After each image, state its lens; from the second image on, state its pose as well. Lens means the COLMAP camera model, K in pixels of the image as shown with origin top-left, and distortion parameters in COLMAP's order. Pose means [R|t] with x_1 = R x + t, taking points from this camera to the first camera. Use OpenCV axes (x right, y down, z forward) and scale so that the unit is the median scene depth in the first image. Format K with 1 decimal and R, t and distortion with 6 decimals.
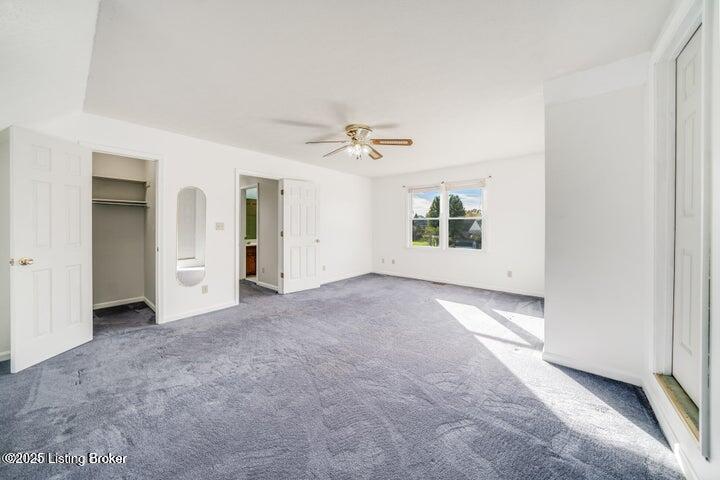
lens RADIAL K [[248.7, 0, 358.8], [0, 248.7, 224.9], [0, 0, 1]] dist [-0.000266, -0.000024]
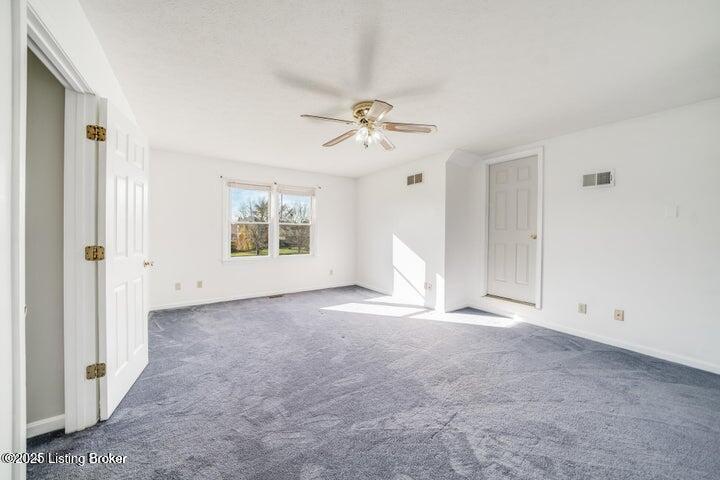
lens RADIAL K [[250.5, 0, 355.7], [0, 250.5, 236.4], [0, 0, 1]] dist [0.000174, 0.000002]
pose [[0.302752, -0.012642, 0.952986, -0.718661], [-0.008123, 0.999841, 0.015845, 0.006665], [-0.953035, -0.012538, 0.302601, 0.741786]]
